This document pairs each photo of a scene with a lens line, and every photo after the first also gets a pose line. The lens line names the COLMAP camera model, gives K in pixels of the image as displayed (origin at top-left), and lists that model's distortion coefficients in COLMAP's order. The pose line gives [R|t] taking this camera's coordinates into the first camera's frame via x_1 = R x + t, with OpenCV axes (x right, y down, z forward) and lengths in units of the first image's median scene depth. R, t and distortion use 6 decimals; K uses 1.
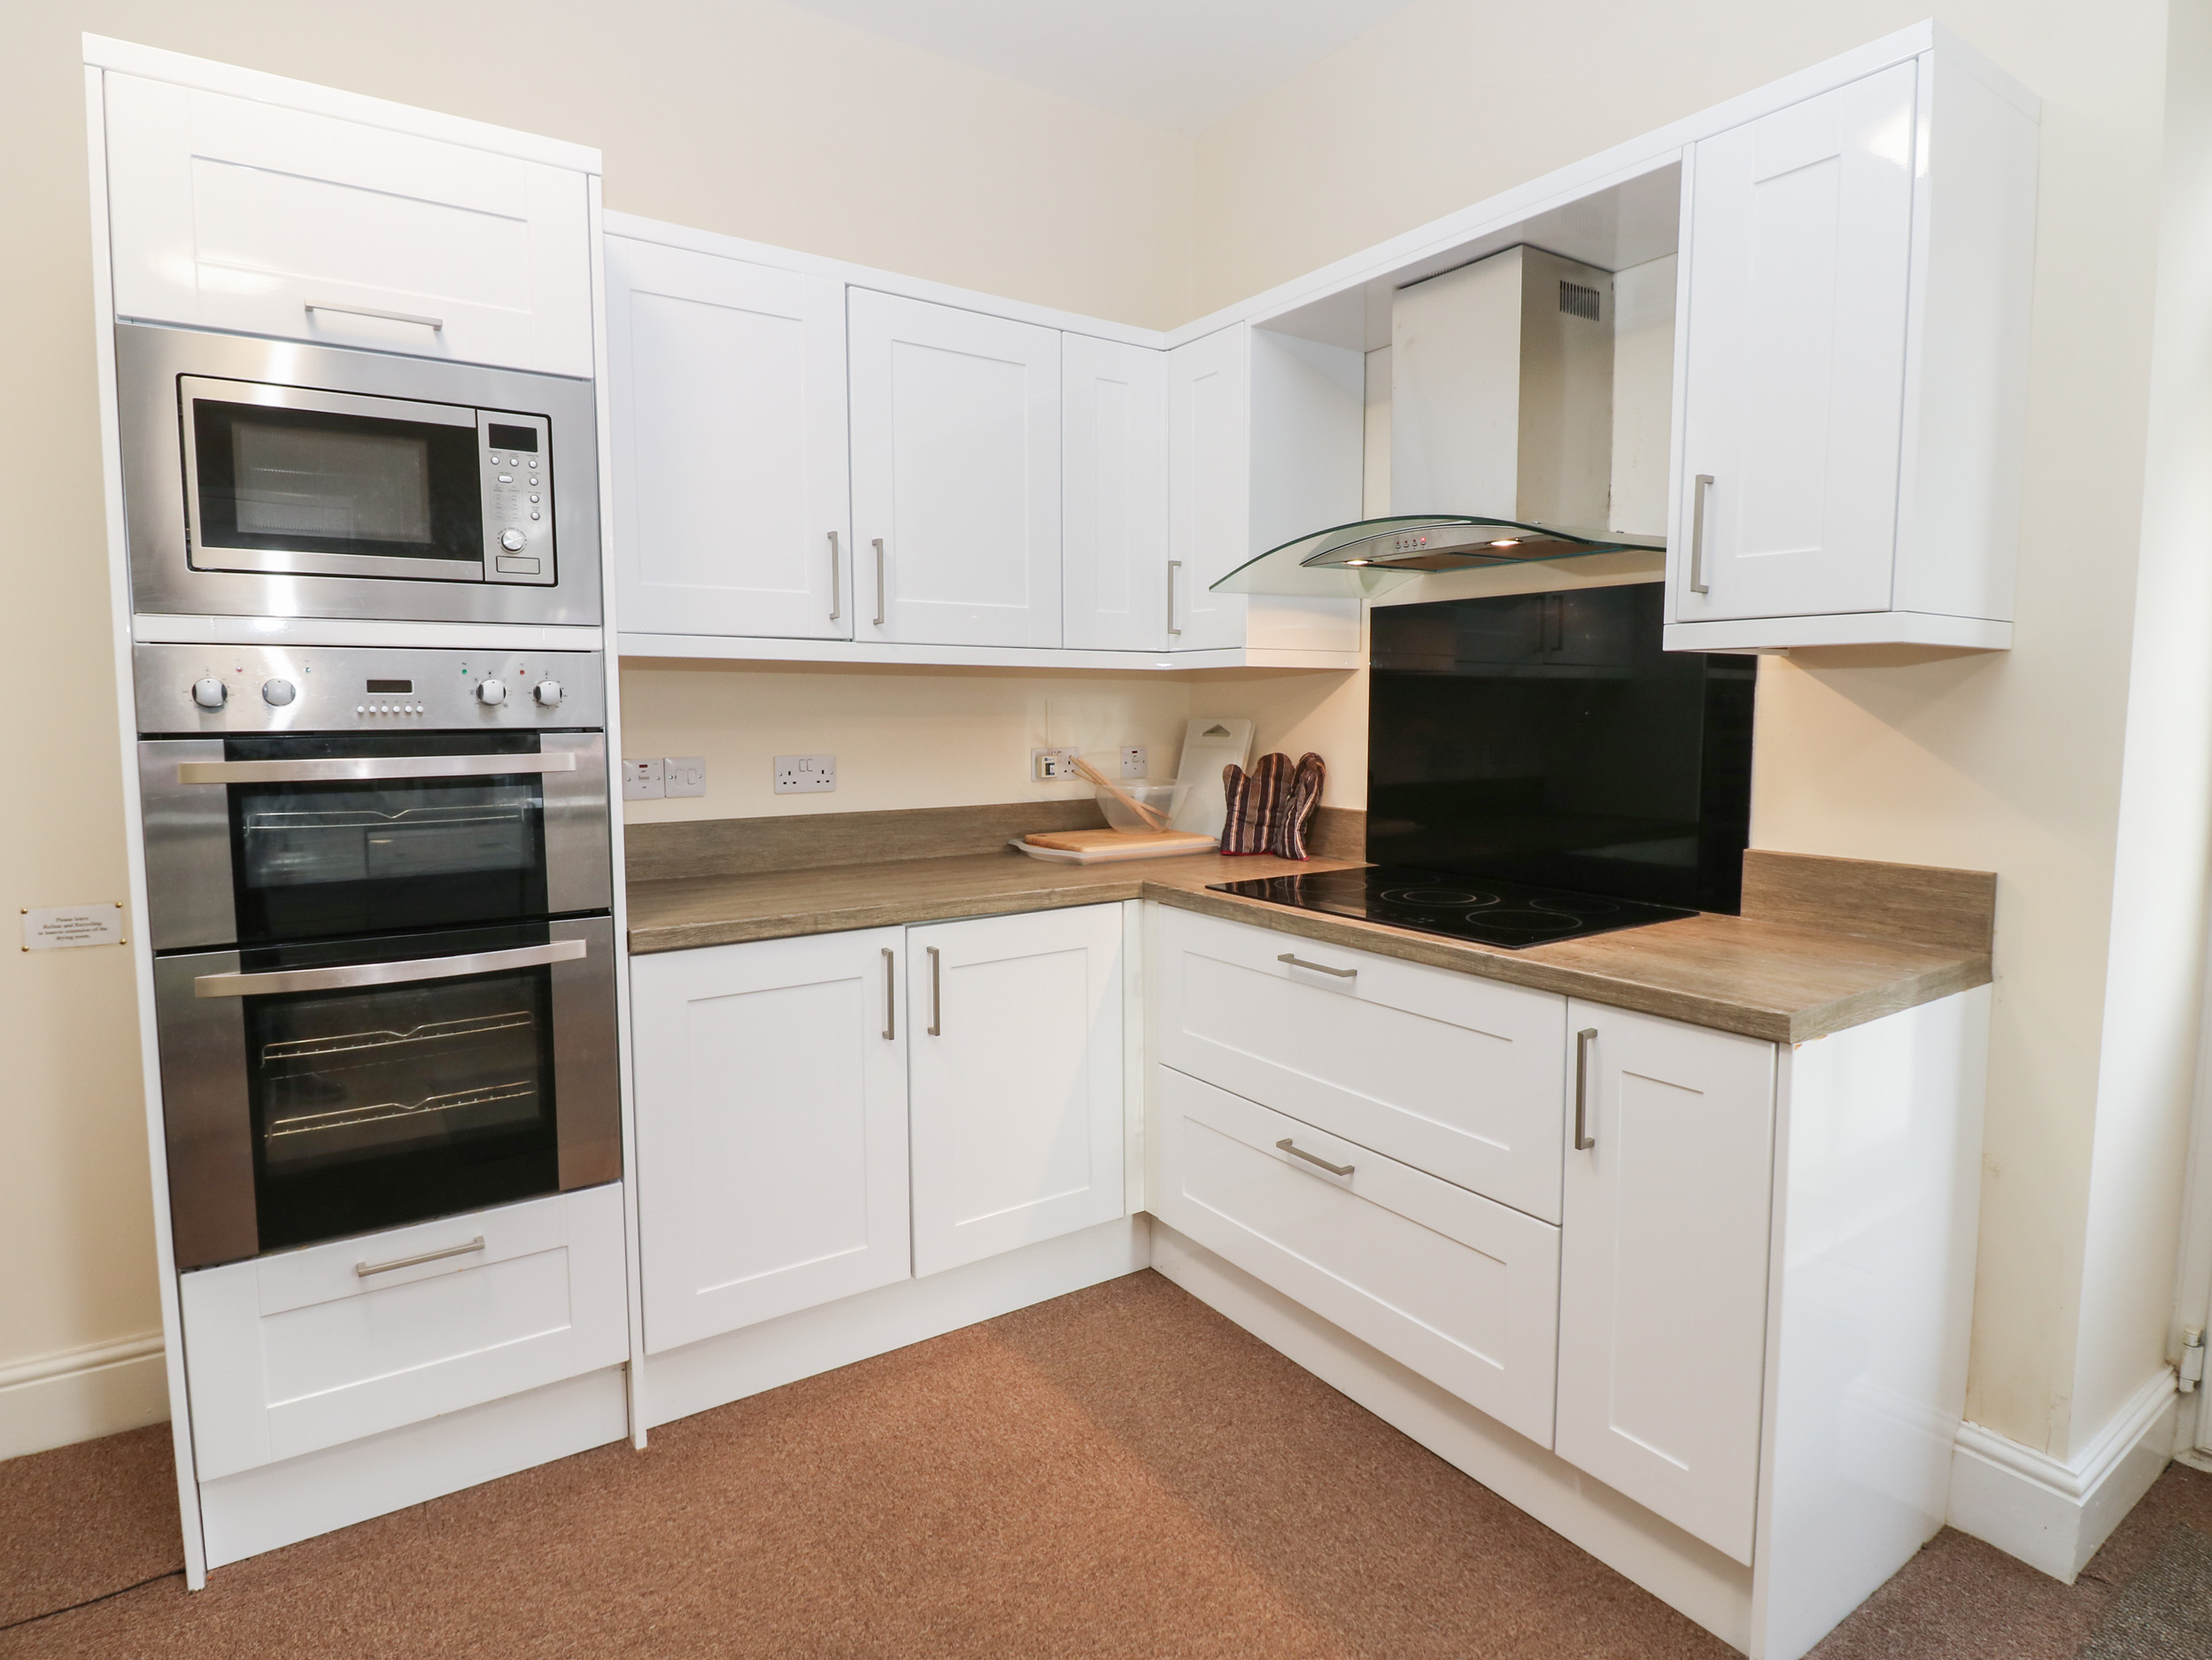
lens RADIAL K [[1167.8, 0, 1106.3], [0, 1167.8, 801.0], [0, 0, 1]] dist [-0.001318, -0.014393]
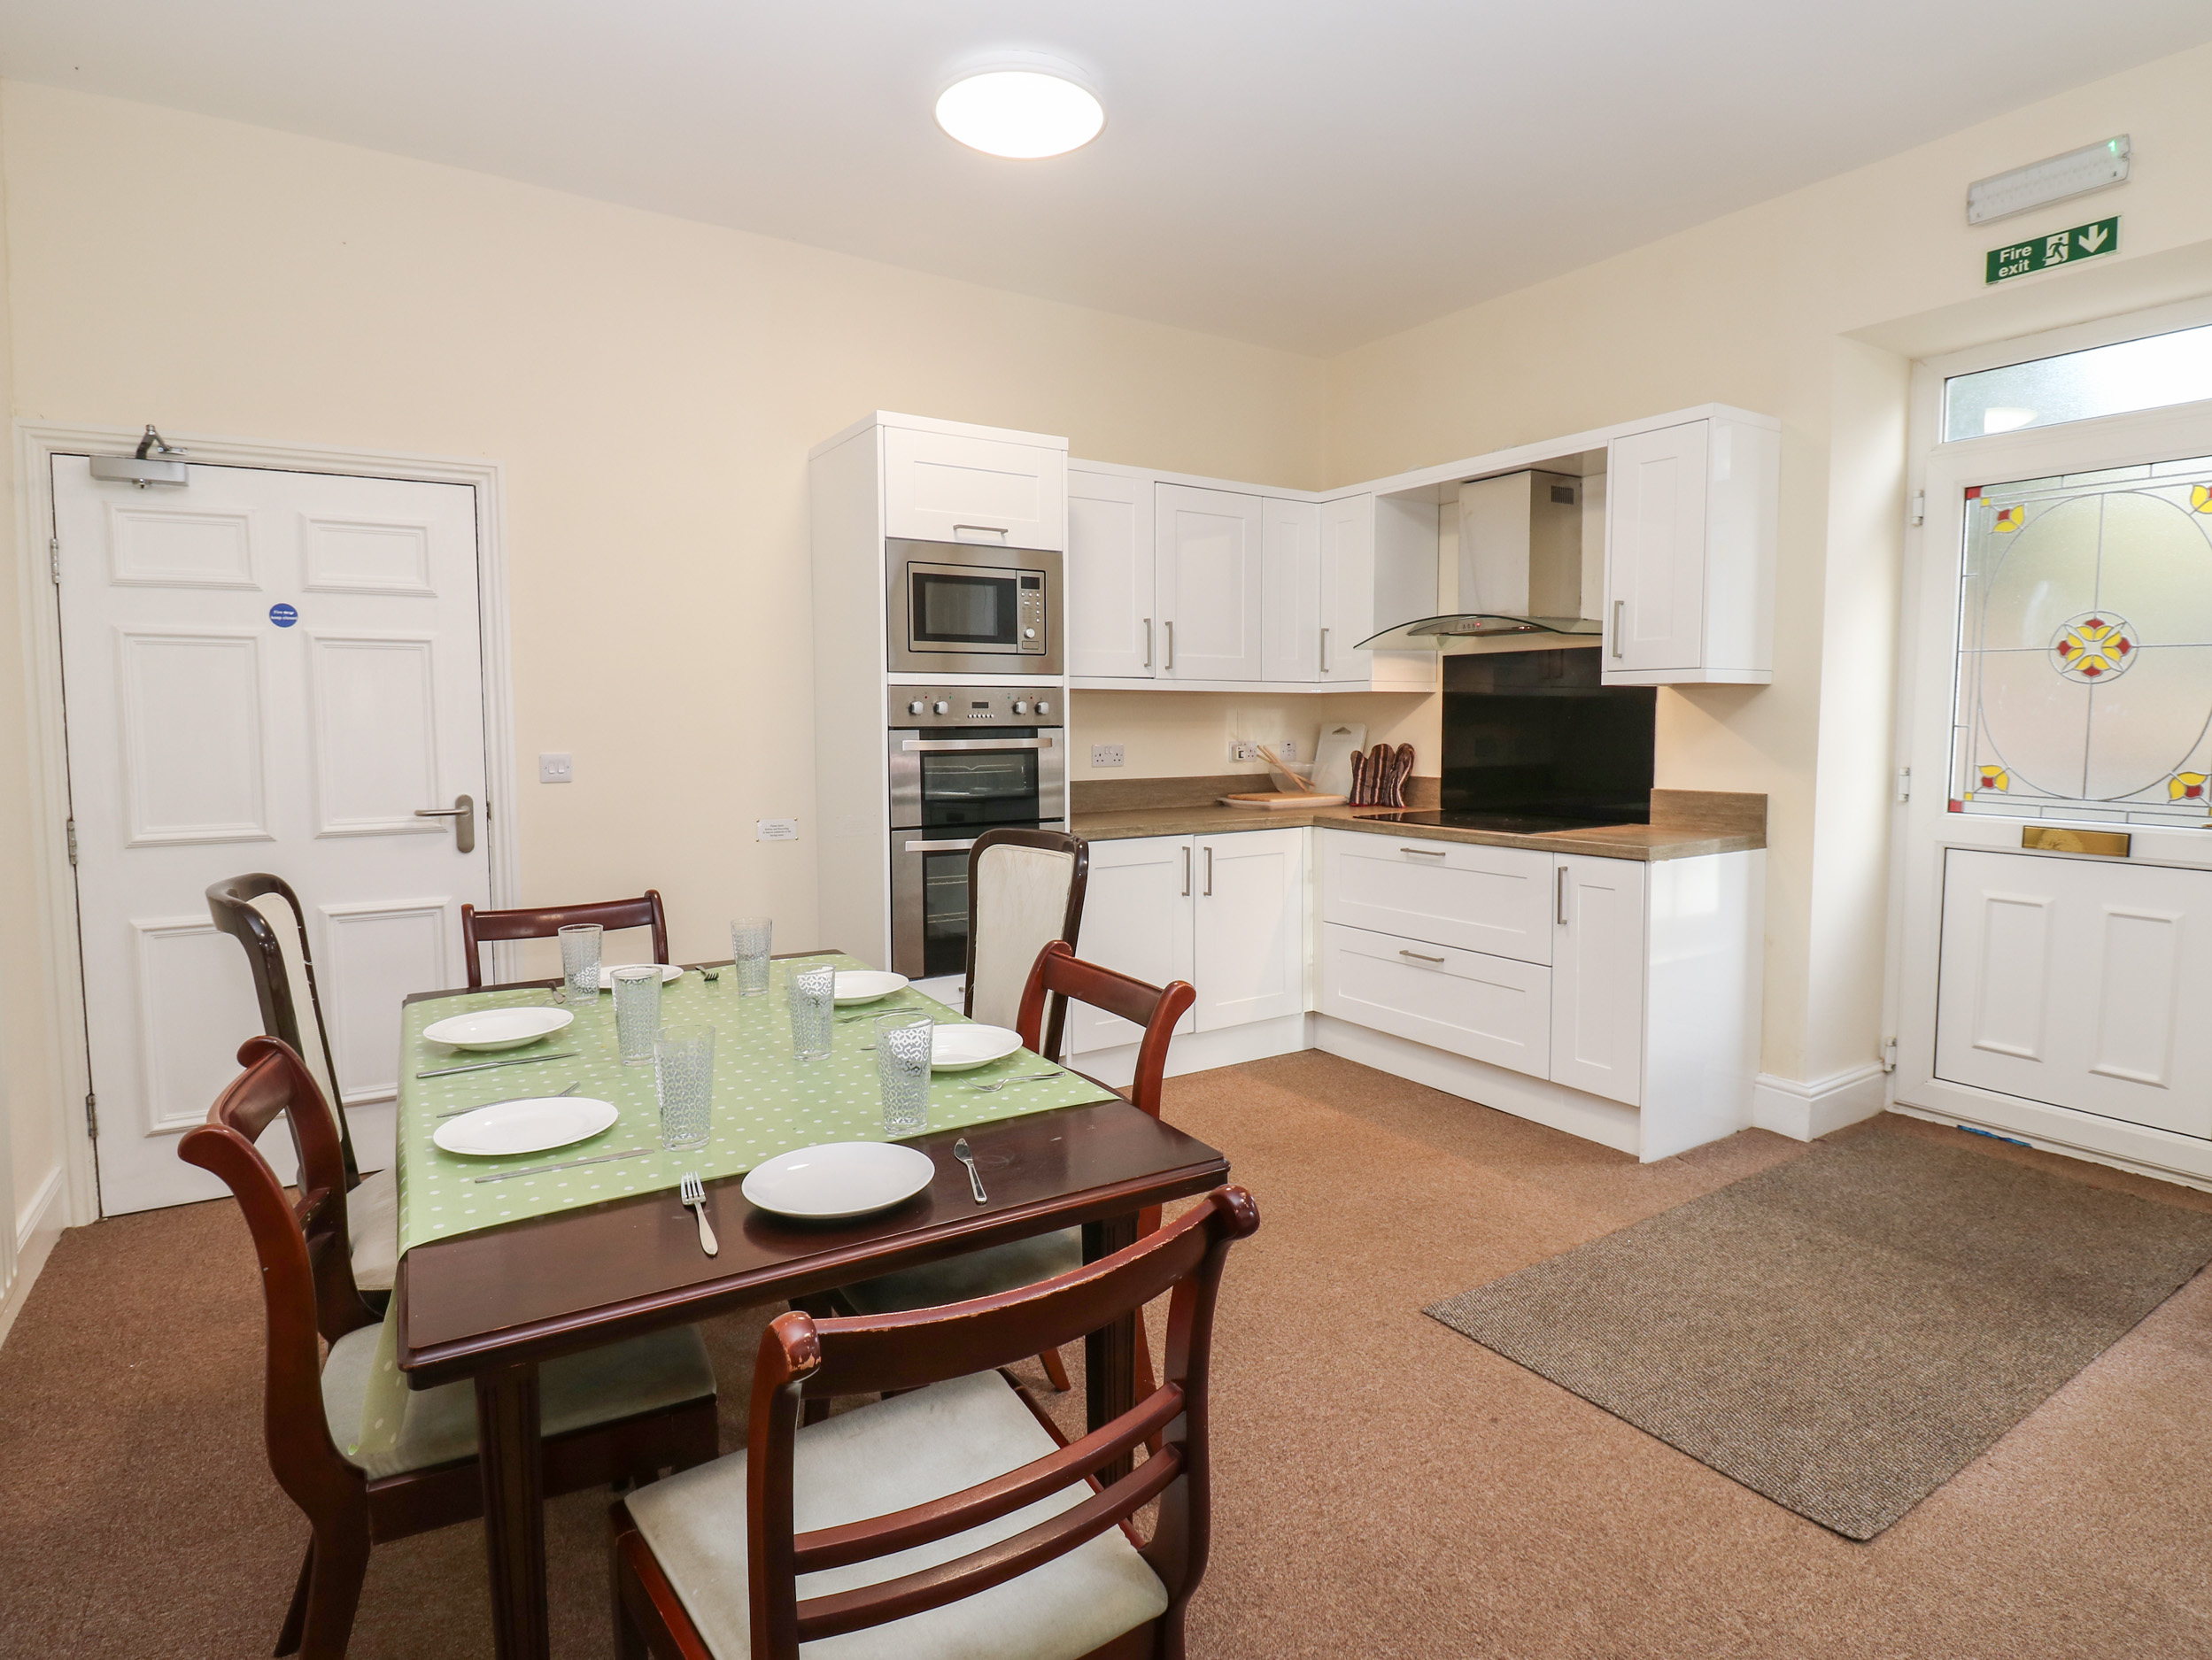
lens RADIAL K [[1167.8, 0, 1106.3], [0, 1167.8, 801.0], [0, 0, 1]] dist [-0.001318, -0.014393]
pose [[0.999797, -0.001932, -0.020056, -0.268291], [0.001682, 0.999921, -0.012490, 0.075333], [0.020079, 0.012454, 0.999721, -0.818601]]
